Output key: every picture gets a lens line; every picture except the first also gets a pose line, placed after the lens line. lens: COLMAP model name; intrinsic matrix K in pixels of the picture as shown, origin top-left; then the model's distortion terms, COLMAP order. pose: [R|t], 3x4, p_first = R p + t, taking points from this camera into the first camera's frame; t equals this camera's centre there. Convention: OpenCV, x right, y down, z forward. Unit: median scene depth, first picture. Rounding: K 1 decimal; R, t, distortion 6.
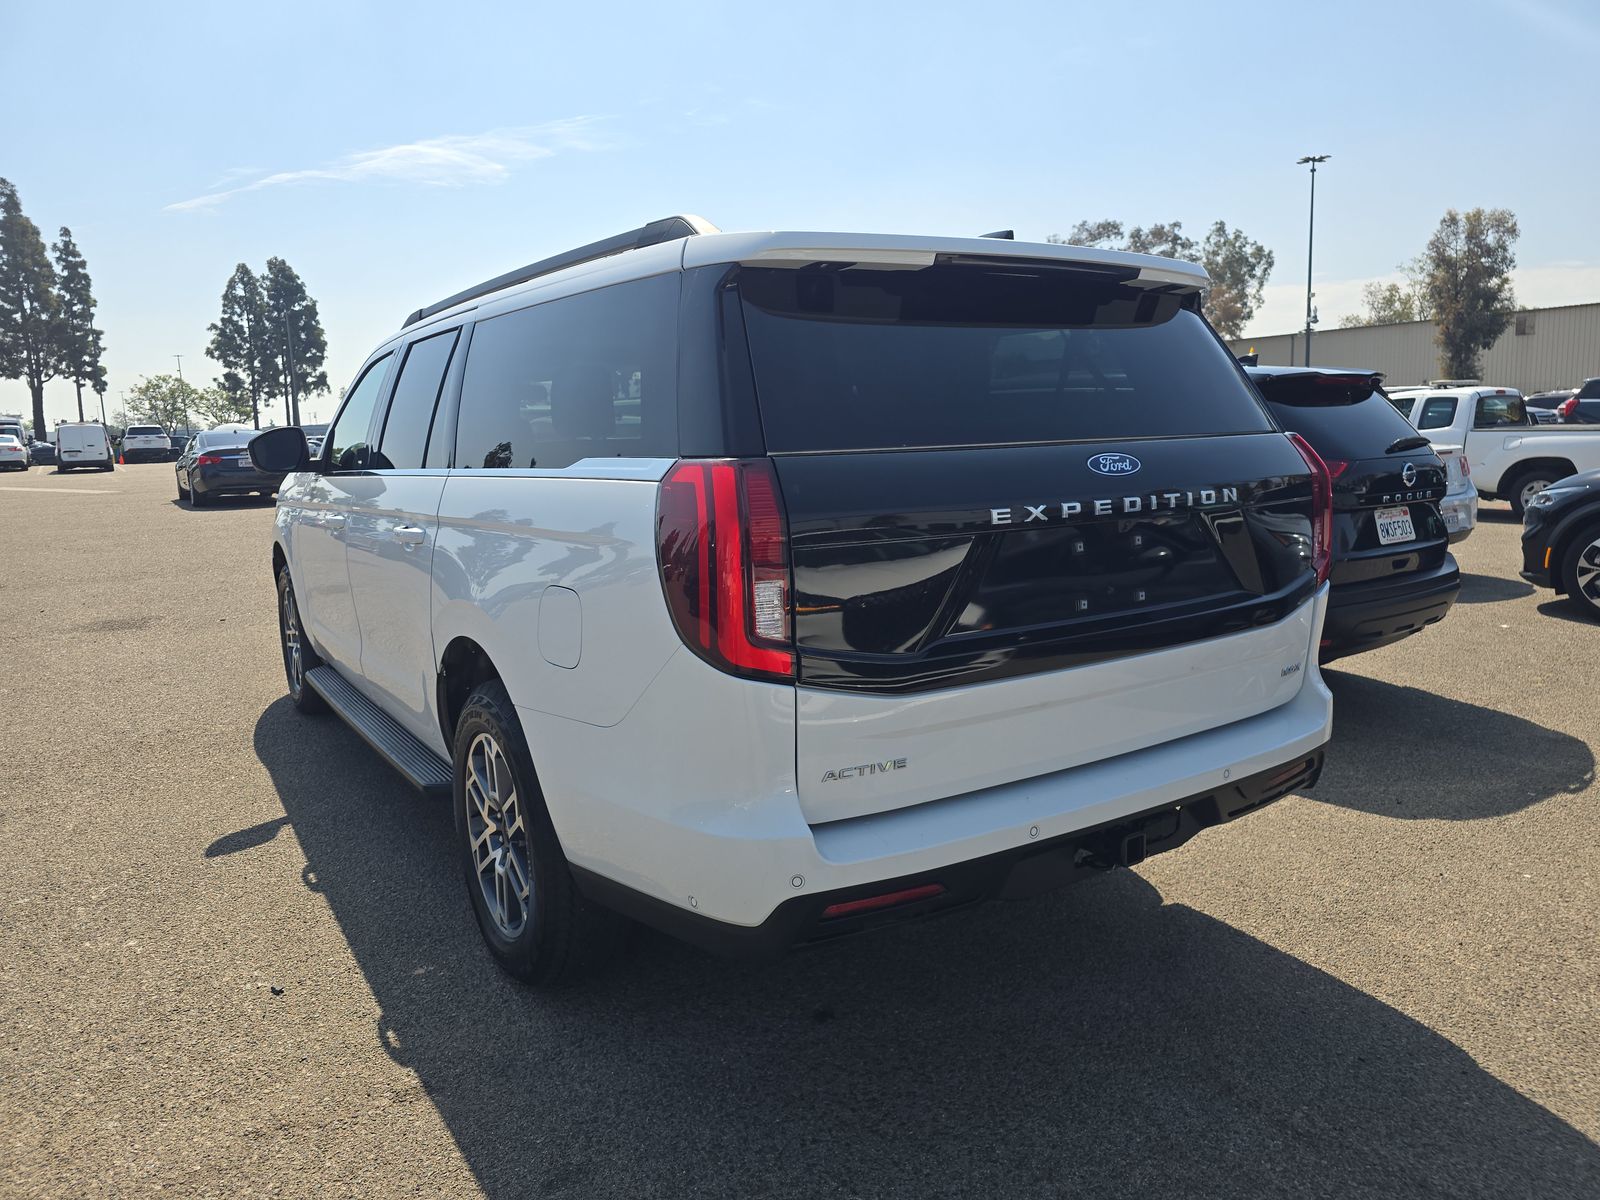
lens RADIAL K [[1088.3, 0, 792.2], [0, 1088.3, 614.6], [0, 0, 1]] dist [0.040564, -0.040512]
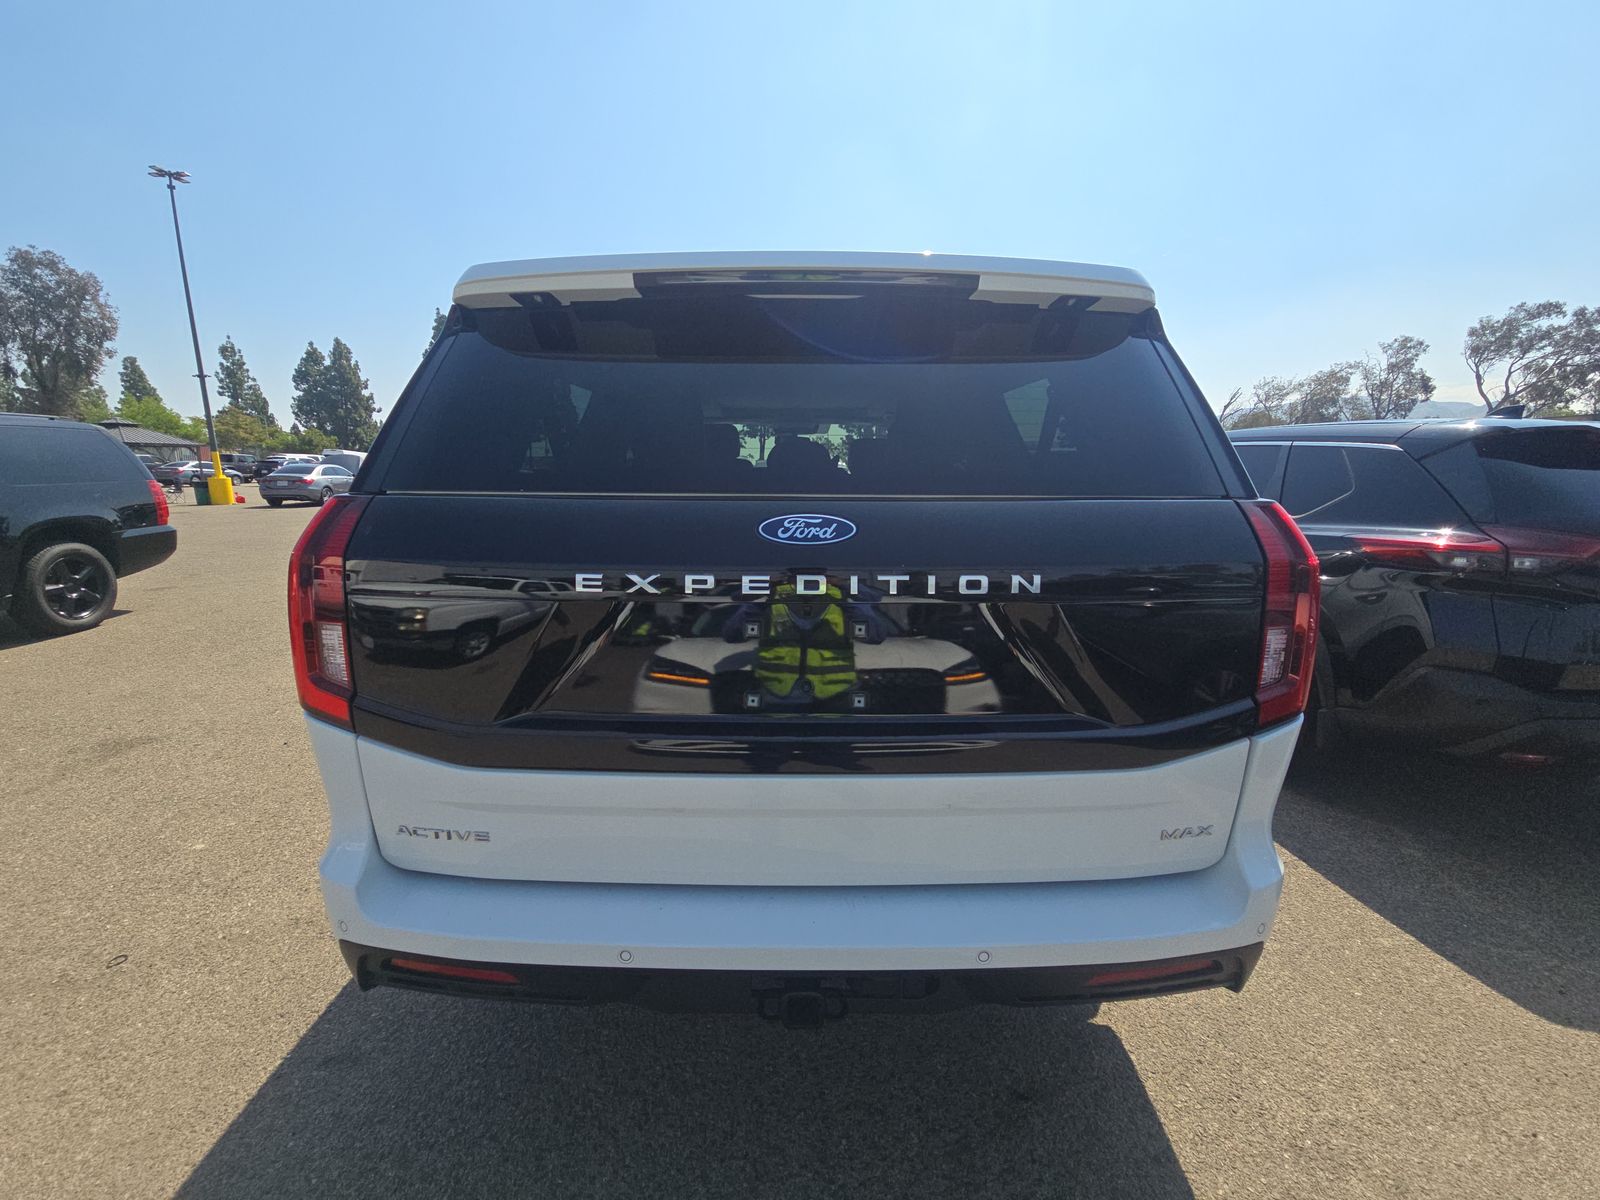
lens RADIAL K [[646.2, 0, 800.0], [0, 646.2, 600.0], [0, 0, 1]] dist [0.042164, -0.026664]
pose [[0.845015, 0.132821, -0.517985, 0.522640], [-0.116541, 0.991120, 0.064023, -0.114514], [0.521889, 0.006266, 0.852991, 0.595297]]
